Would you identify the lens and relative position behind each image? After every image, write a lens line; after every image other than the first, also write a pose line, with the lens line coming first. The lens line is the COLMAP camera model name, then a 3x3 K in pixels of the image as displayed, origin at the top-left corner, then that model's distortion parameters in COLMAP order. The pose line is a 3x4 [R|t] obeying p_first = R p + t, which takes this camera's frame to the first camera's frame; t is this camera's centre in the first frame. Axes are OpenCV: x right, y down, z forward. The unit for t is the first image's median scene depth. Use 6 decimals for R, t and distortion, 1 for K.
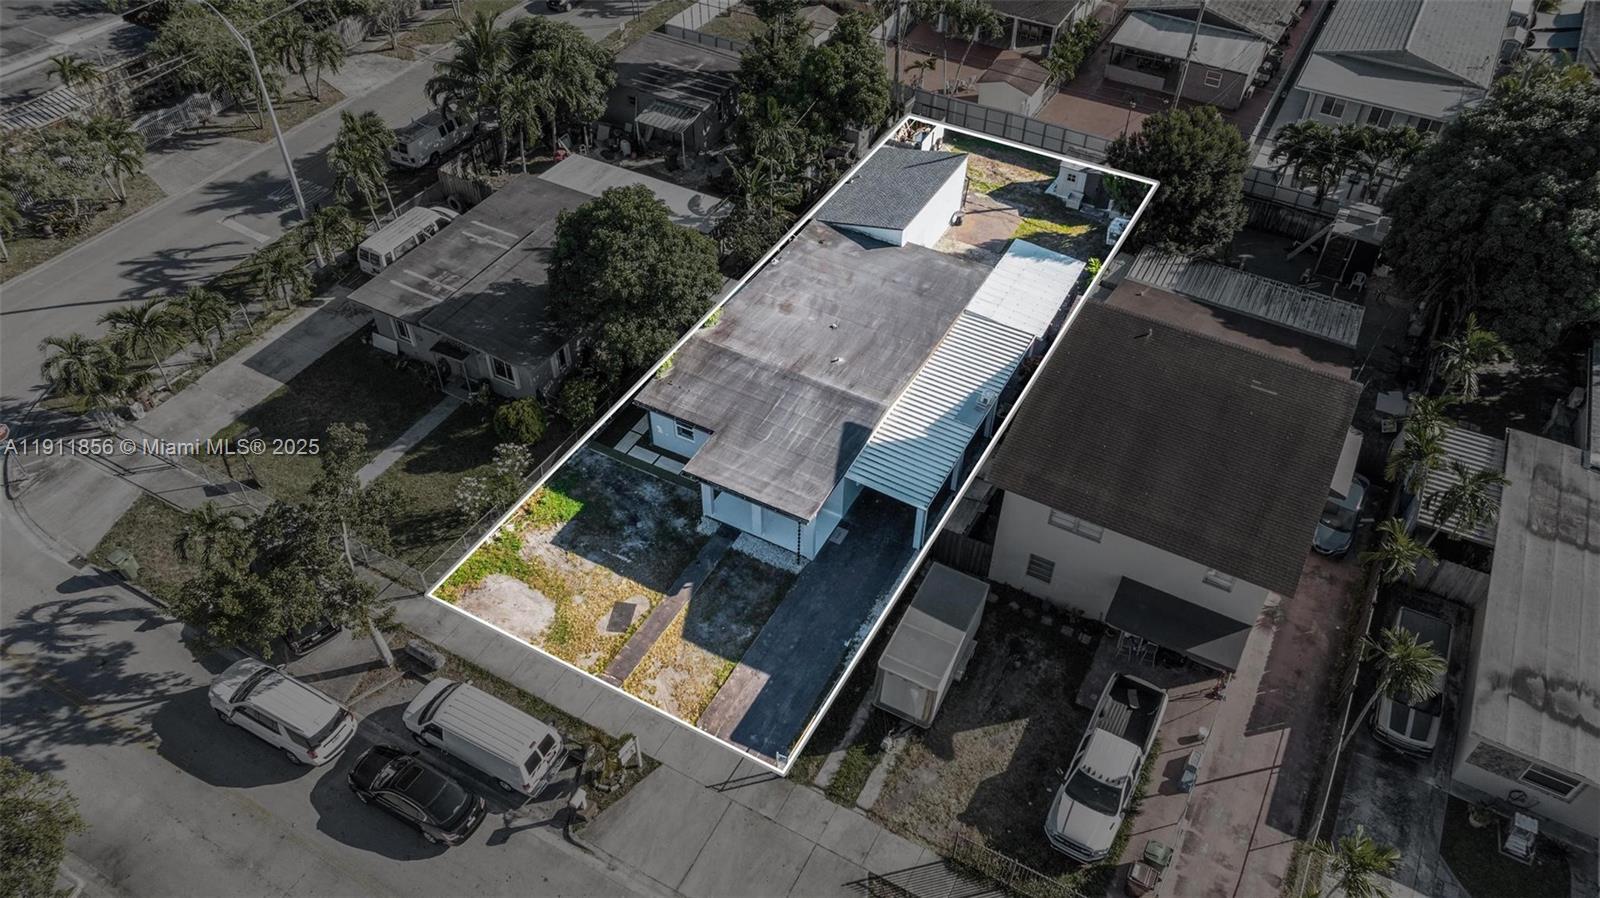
lens RADIAL K [[1115.9, 0, 800.0], [0, 1115.9, 449.0], [0, 0, 1]] dist [-0.011808, 0.003652]
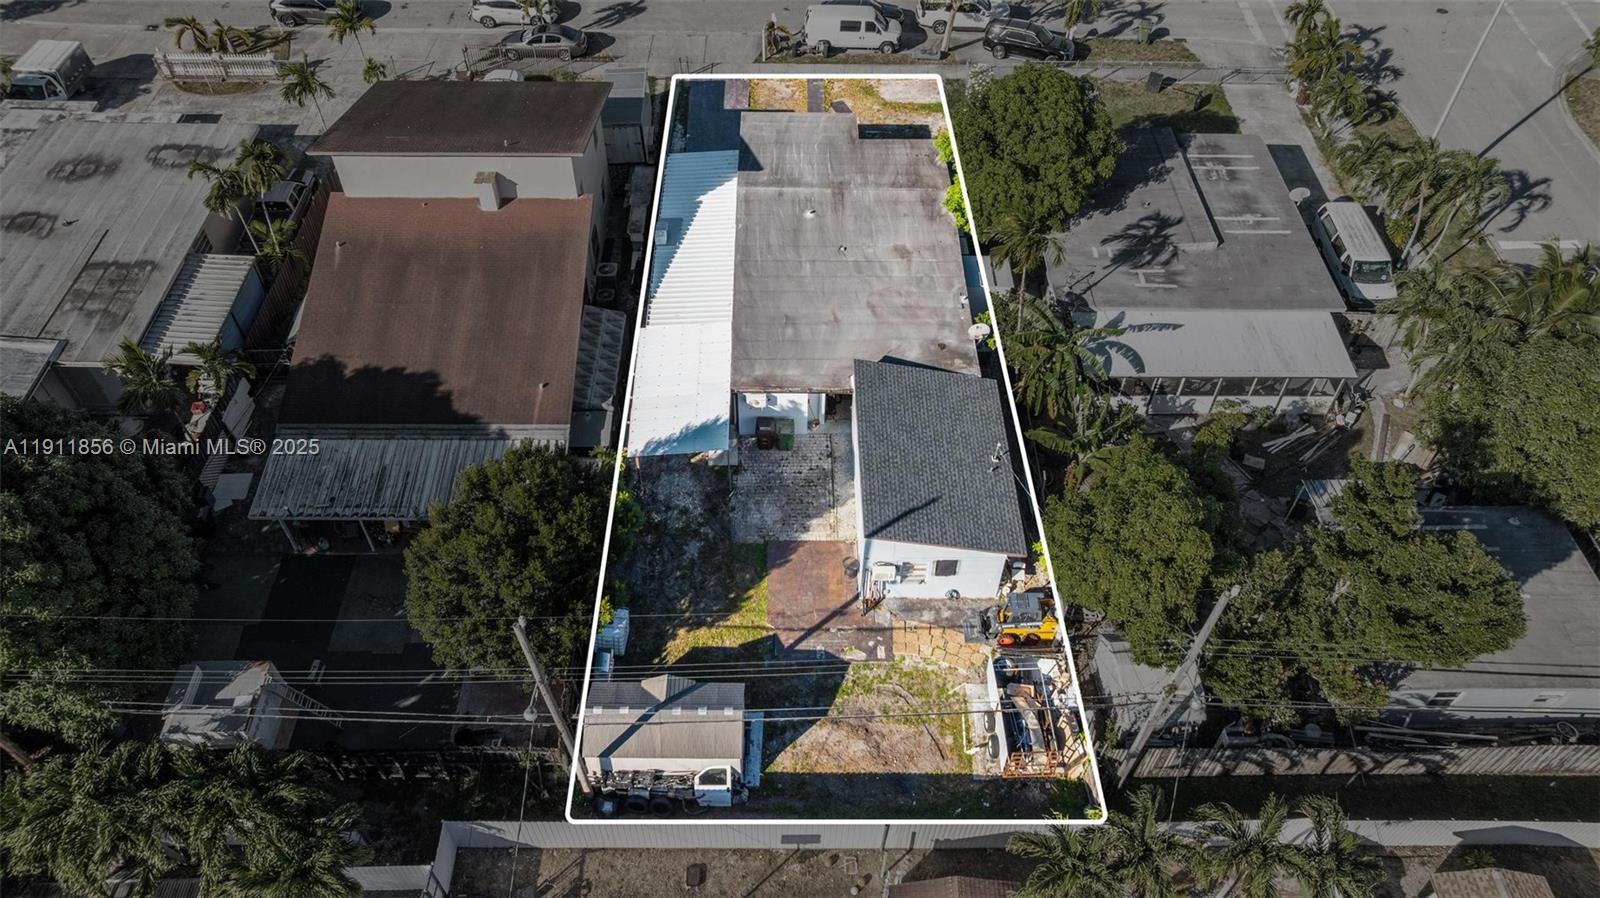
lens RADIAL K [[1135.7, 0, 800.0], [0, 1135.7, 449.0], [0, 0, 1]] dist [-0.014780, -0.000168]
pose [[-0.872430, 0.349119, -0.342026, 0.482376], [-0.357859, 0.020319, 0.933555, -1.062413], [0.332871, 0.936858, 0.107209, 1.114341]]
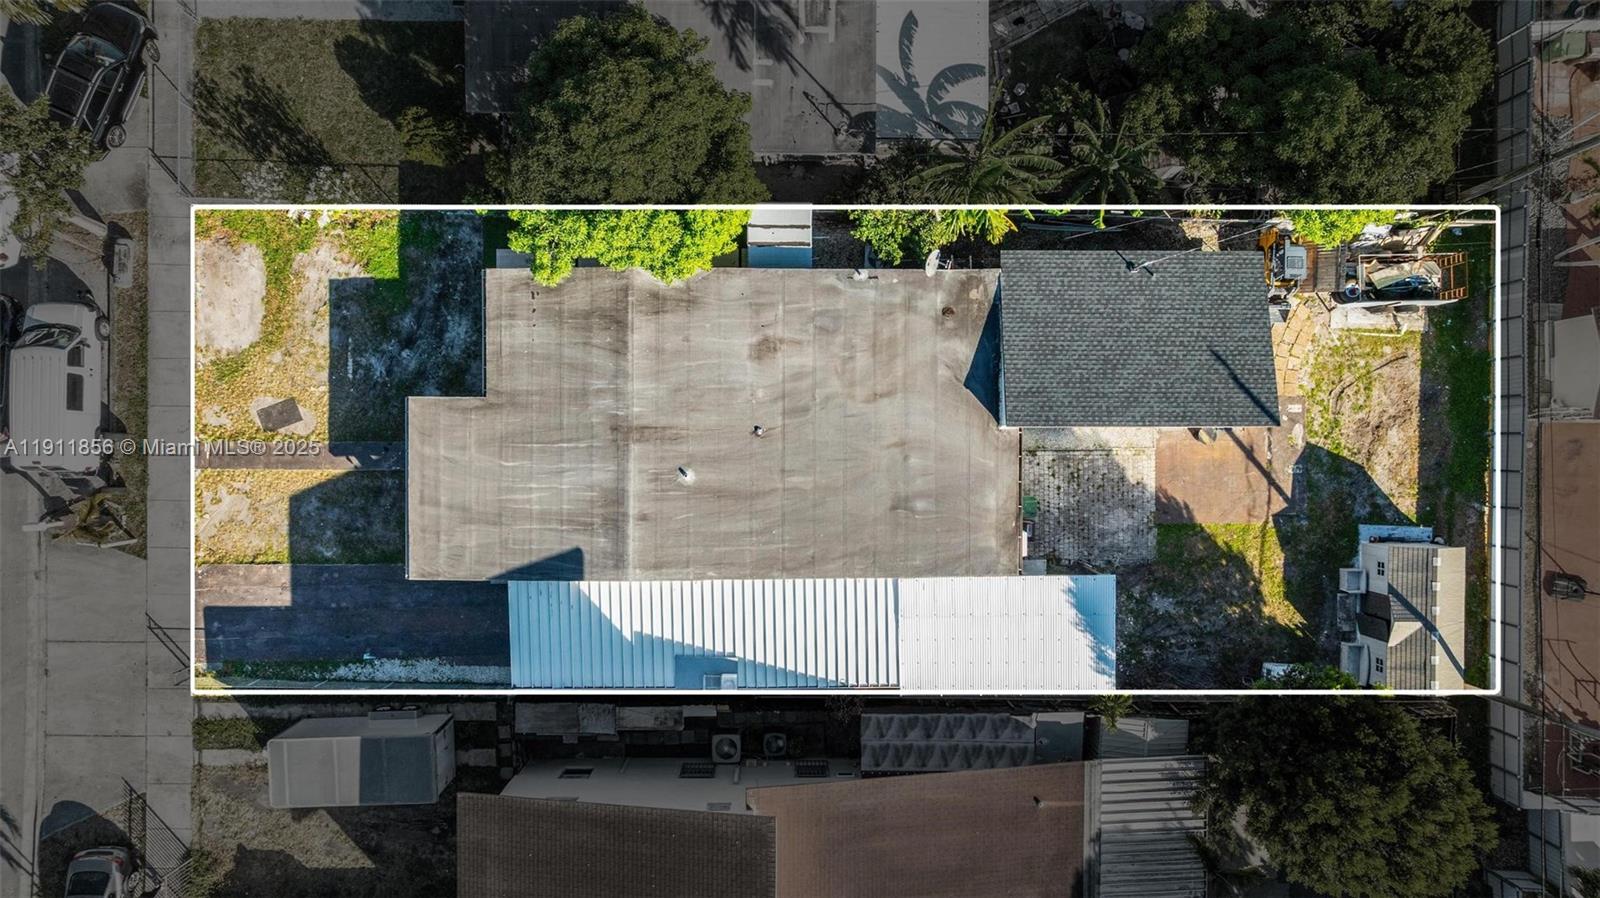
lens RADIAL K [[1131.7, 0, 804.9], [0, 1131.7, 445.2], [0, 0, 1]] dist [-0.019913, -0.001602]
pose [[0.480336, 0.877079, -0.003232, 0.057397], [-0.622299, 0.343397, 0.703436, -0.657111], [0.618079, -0.335874, 0.710751, 0.553577]]
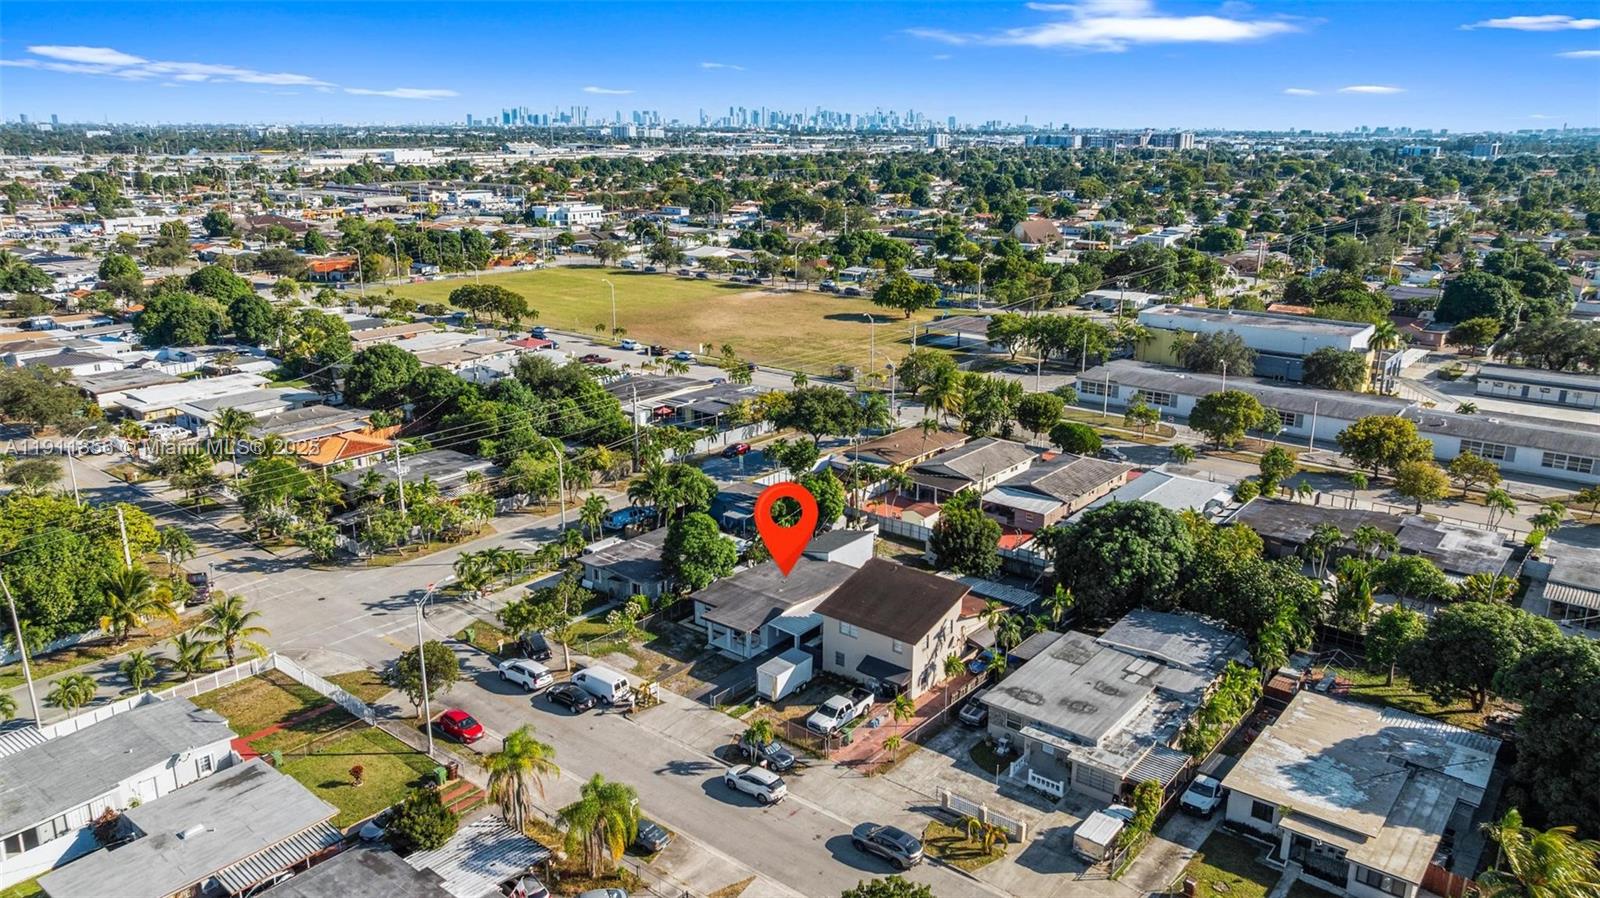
lens RADIAL K [[1115.9, 0, 800.0], [0, 1115.9, 449.0], [0, 0, 1]] dist [-0.011808, 0.003652]
pose [[0.984937, 0.044394, -0.167116, 0.449481], [-0.117777, 0.879858, -0.460412, 0.719410], [0.126599, 0.473159, 0.871833, -1.122383]]
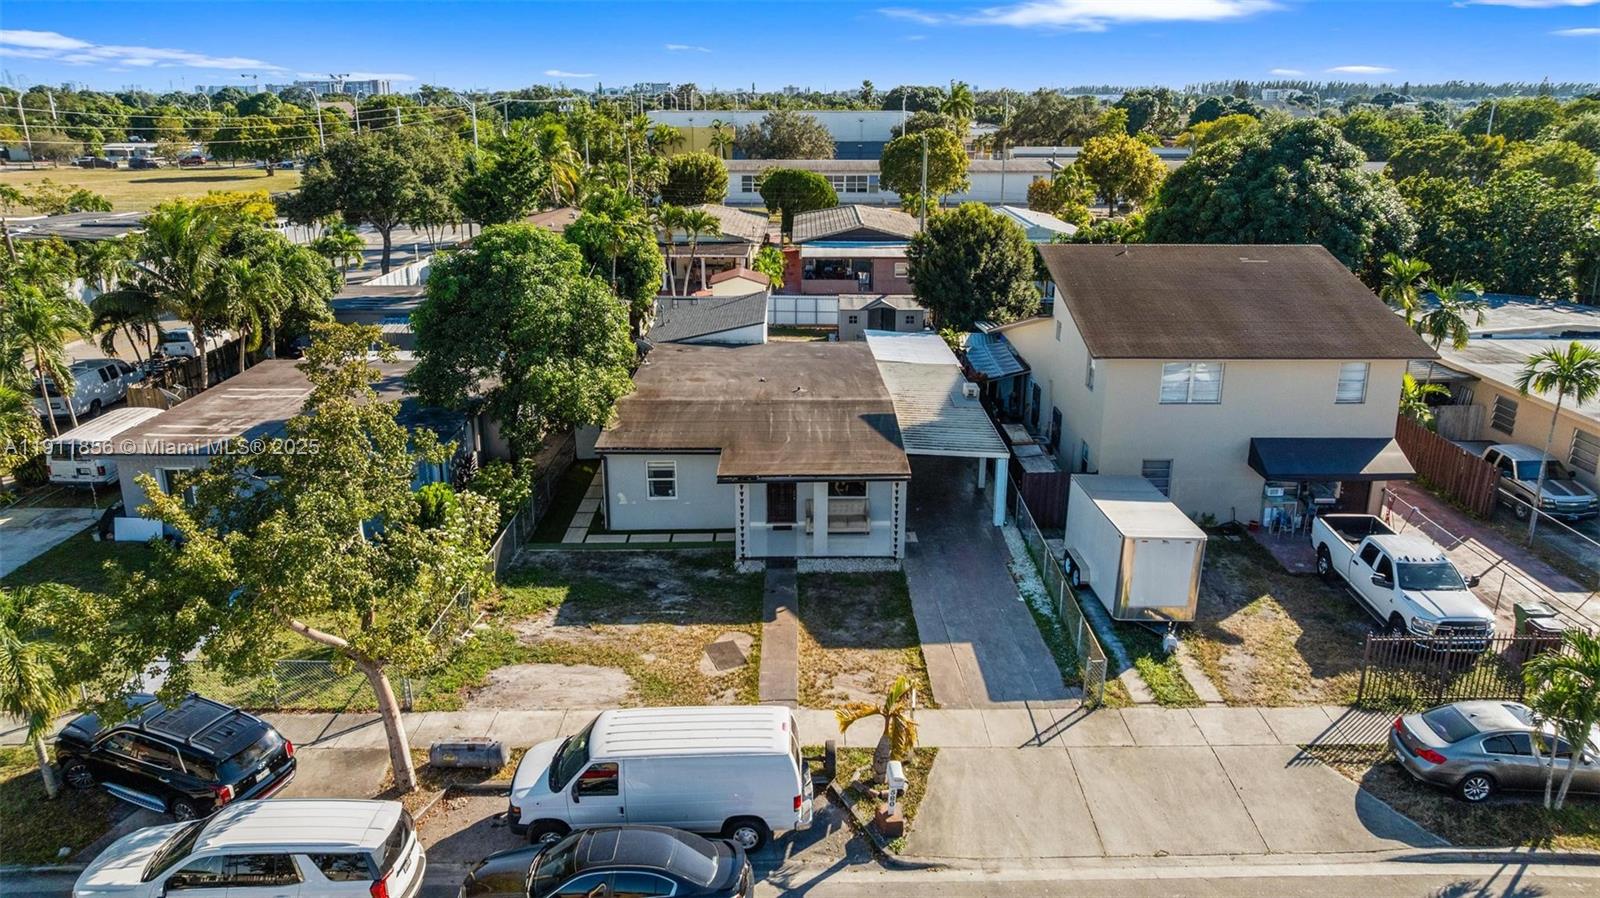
lens RADIAL K [[1131.7, 0, 804.9], [0, 1131.7, 445.2], [0, 0, 1]] dist [-0.019913, -0.001602]
pose [[0.872411, -0.152515, 0.464368, -0.373592], [0.344918, 0.865255, -0.363820, 0.275065], [-0.346309, 0.477570, 0.807464, 0.339032]]
